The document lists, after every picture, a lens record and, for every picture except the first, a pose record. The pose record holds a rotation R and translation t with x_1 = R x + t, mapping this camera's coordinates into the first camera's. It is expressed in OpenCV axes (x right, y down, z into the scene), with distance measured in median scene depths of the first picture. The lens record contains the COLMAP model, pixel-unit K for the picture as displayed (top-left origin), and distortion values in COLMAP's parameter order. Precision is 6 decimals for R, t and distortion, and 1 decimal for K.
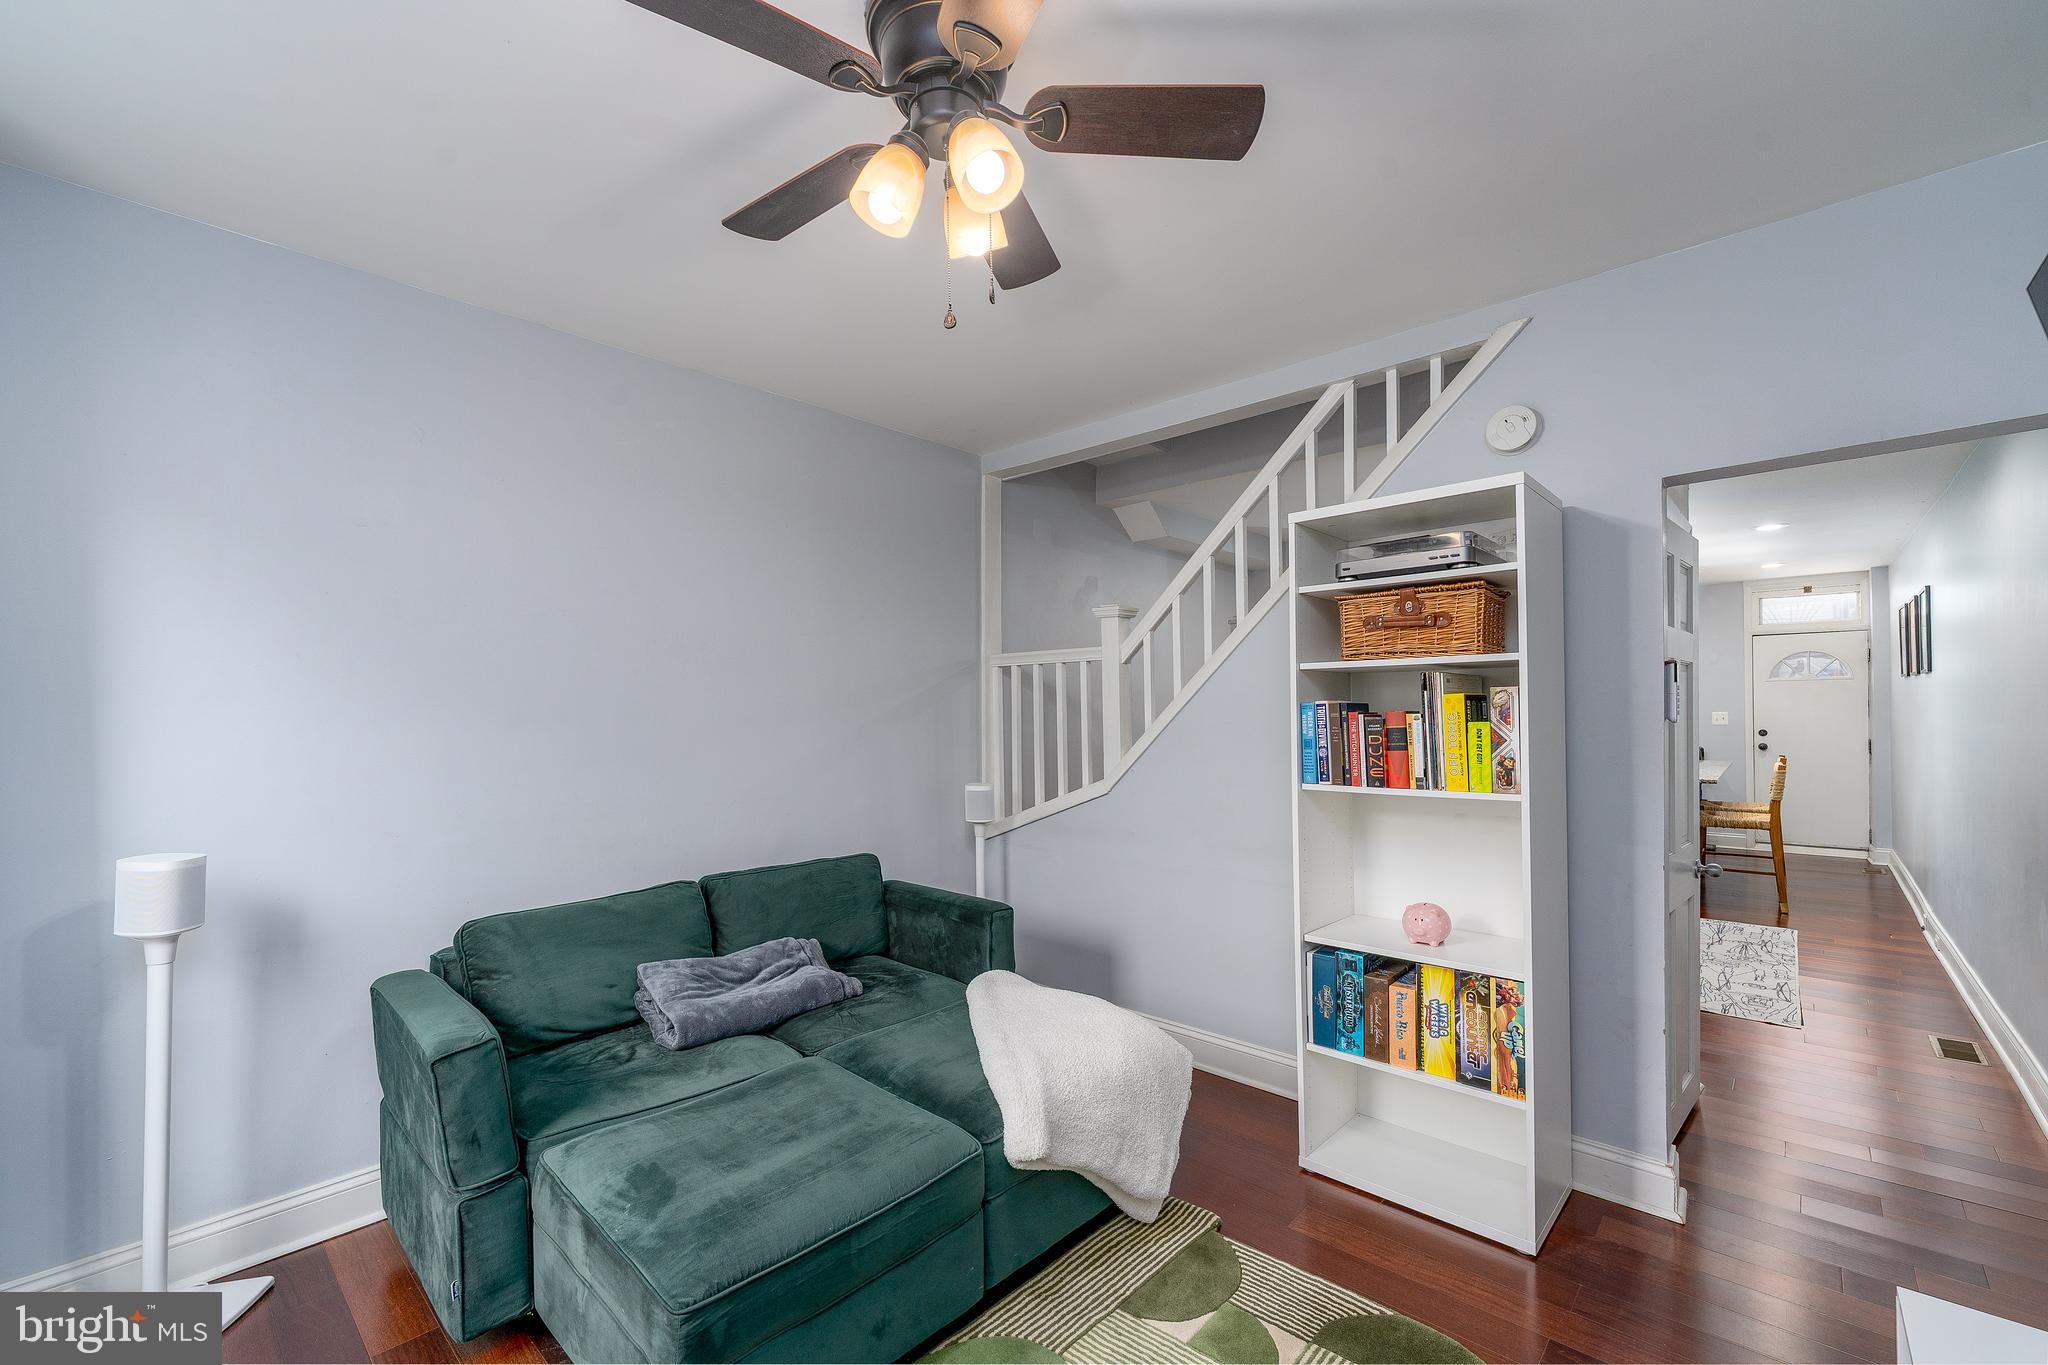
lens RADIAL K [[836.6, 0, 1019.6], [0, 836.6, 716.0], [0, 0, 1]] dist [0.000827, -0.000828]
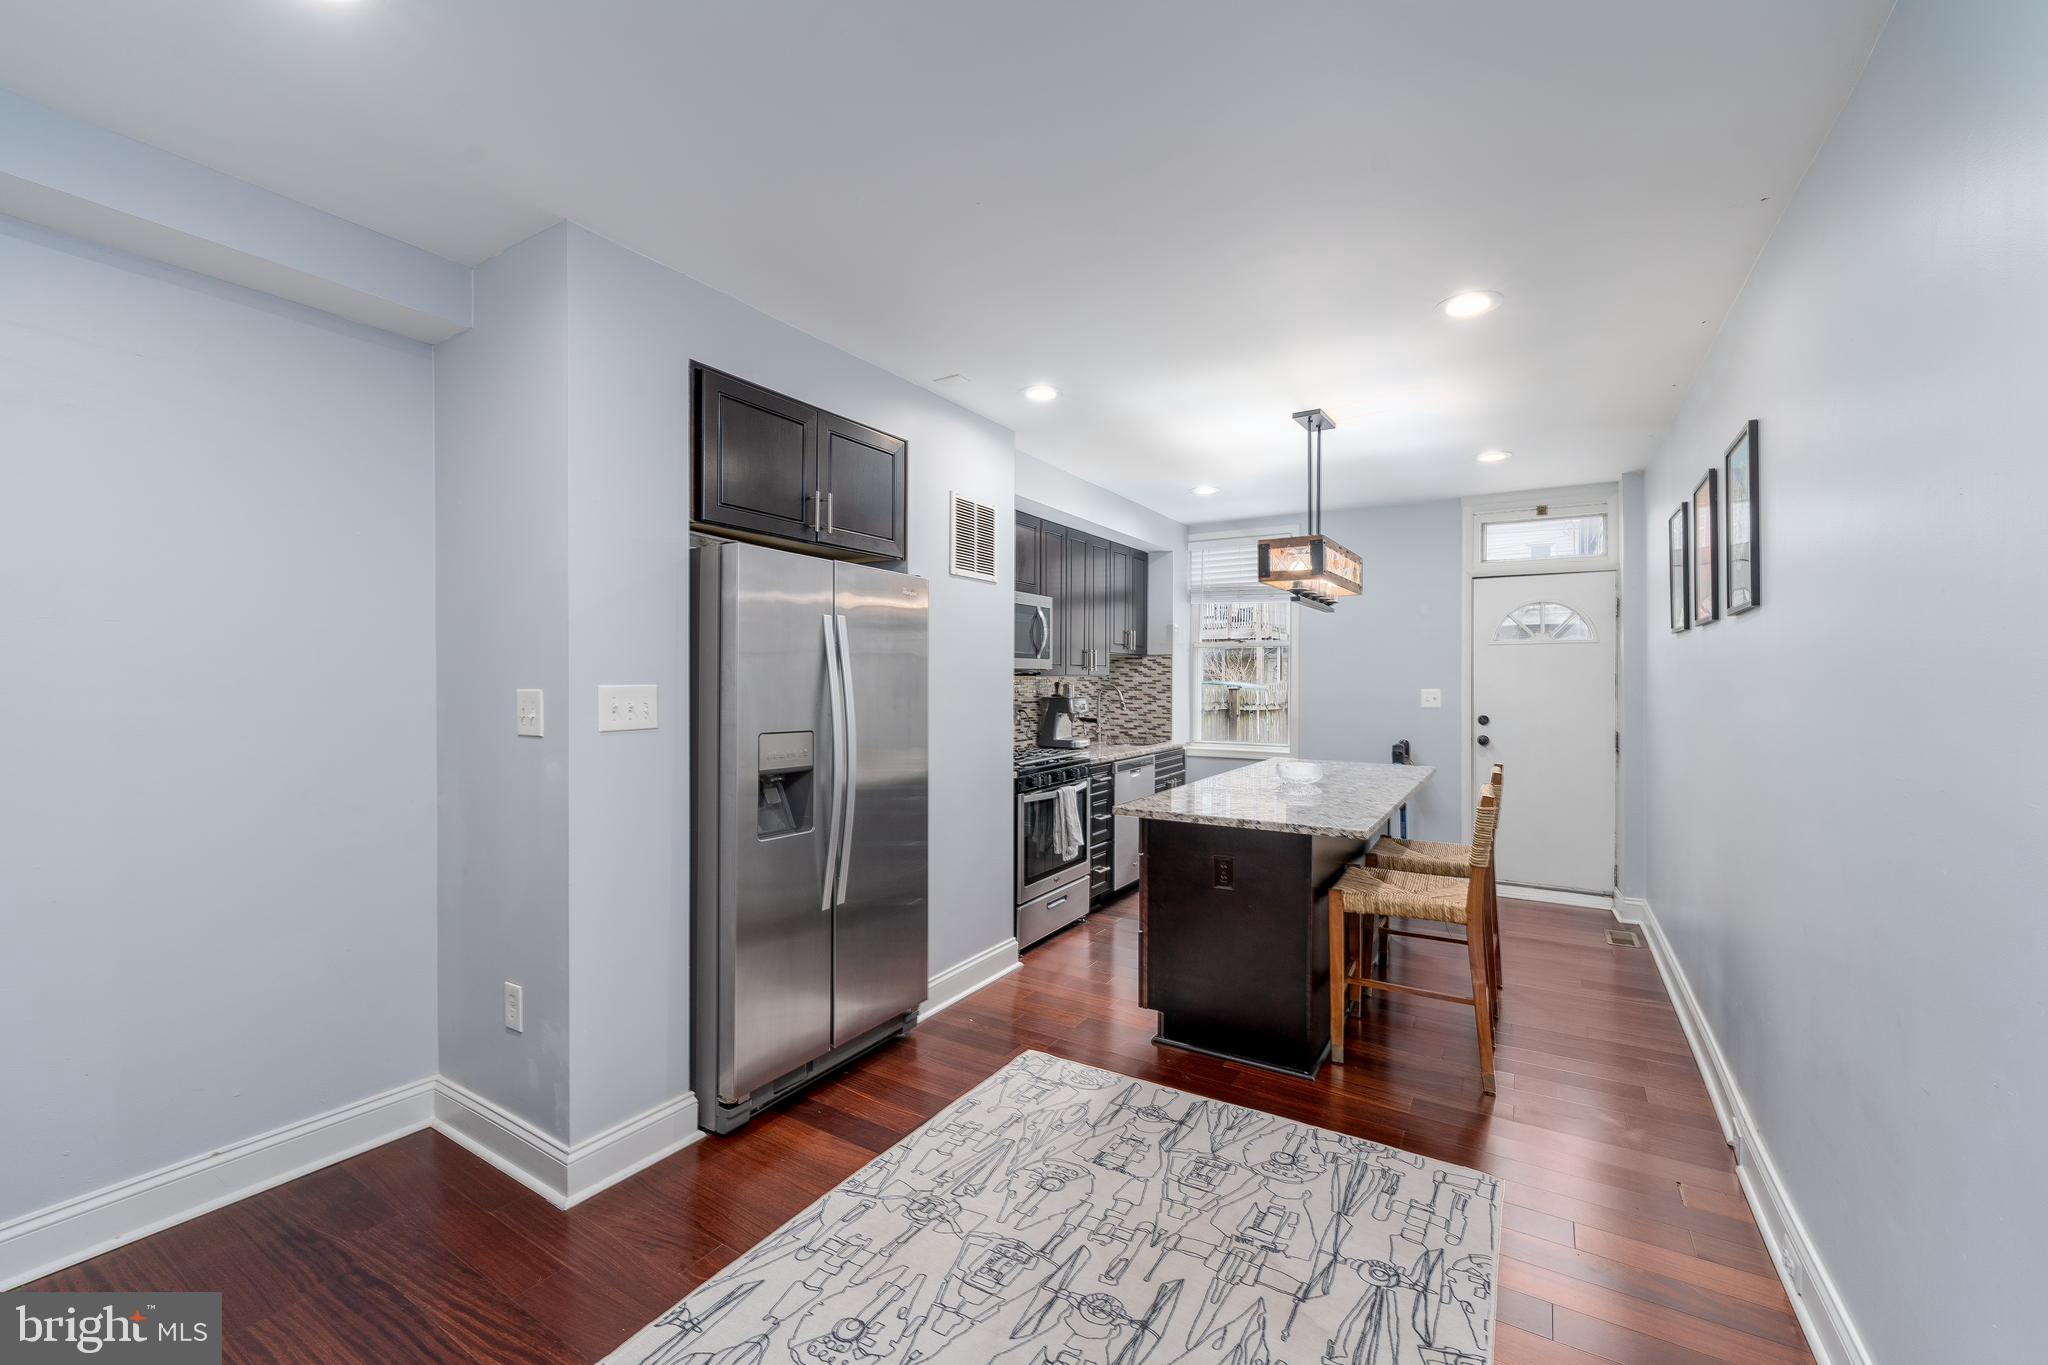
lens RADIAL K [[836.6, 0, 1032.3], [0, 836.6, 688.6], [0, 0, 1]] dist [0.000827, -0.000828]
pose [[0.979677, 0.011849, 0.200232, 1.270606], [-0.012386, 0.999922, 0.001432, -0.007560], [-0.200199, -0.003883, 0.979748, 1.315729]]
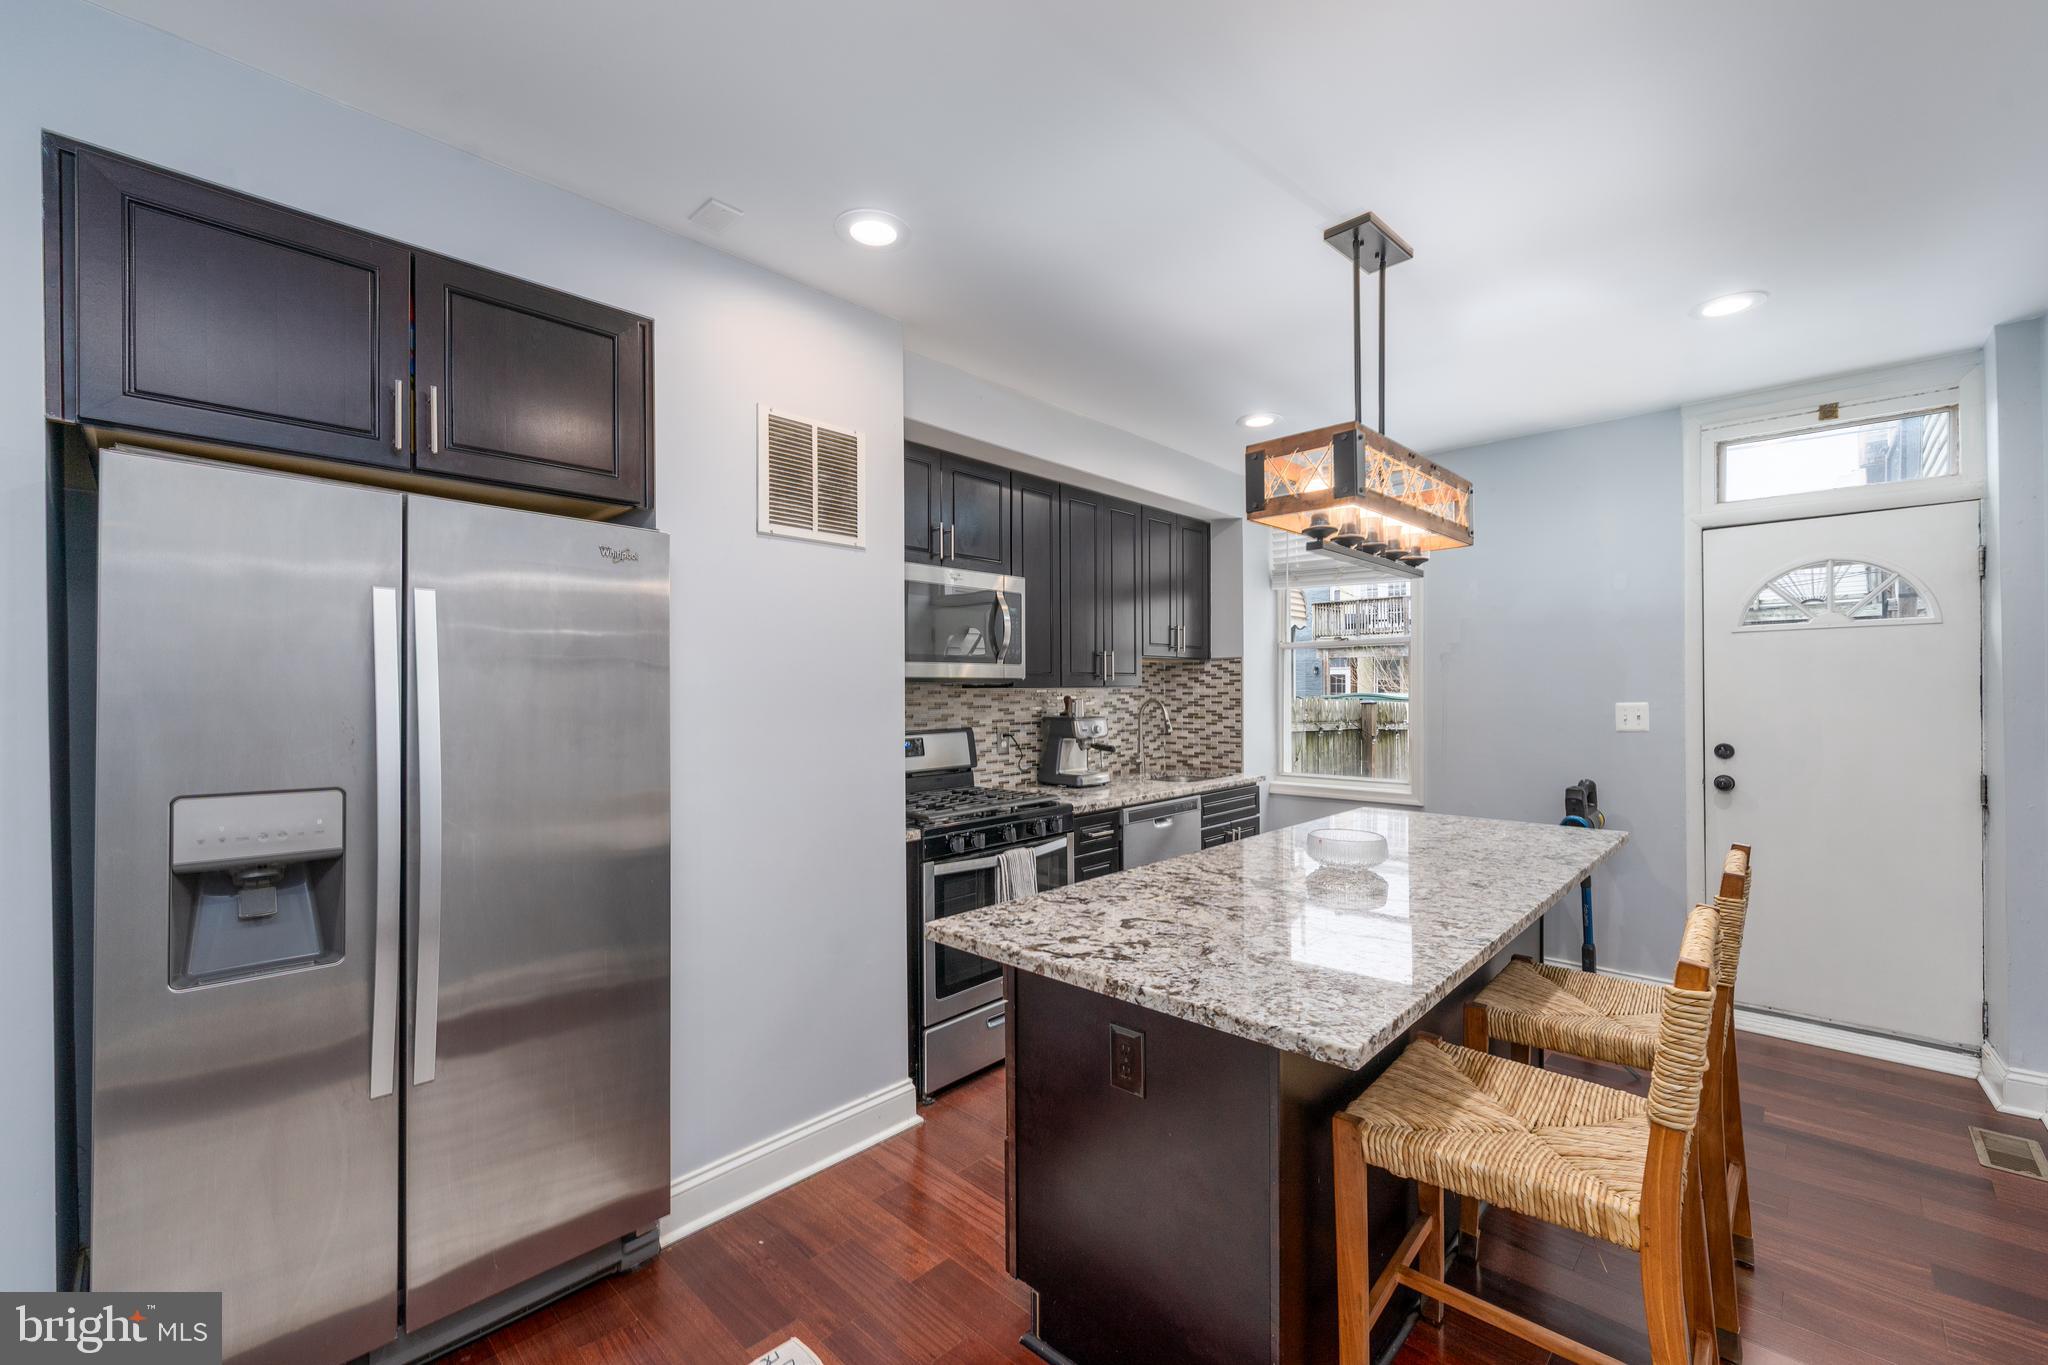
lens RADIAL K [[836.6, 0, 1033.0], [0, 836.6, 697.9], [0, 0, 1]] dist [0.000827, -0.000828]
pose [[0.999929, 0.005634, -0.010540, 1.743046], [-0.005649, 0.999983, -0.001397, -0.016514], [0.010532, 0.001456, 0.999943, 1.832948]]
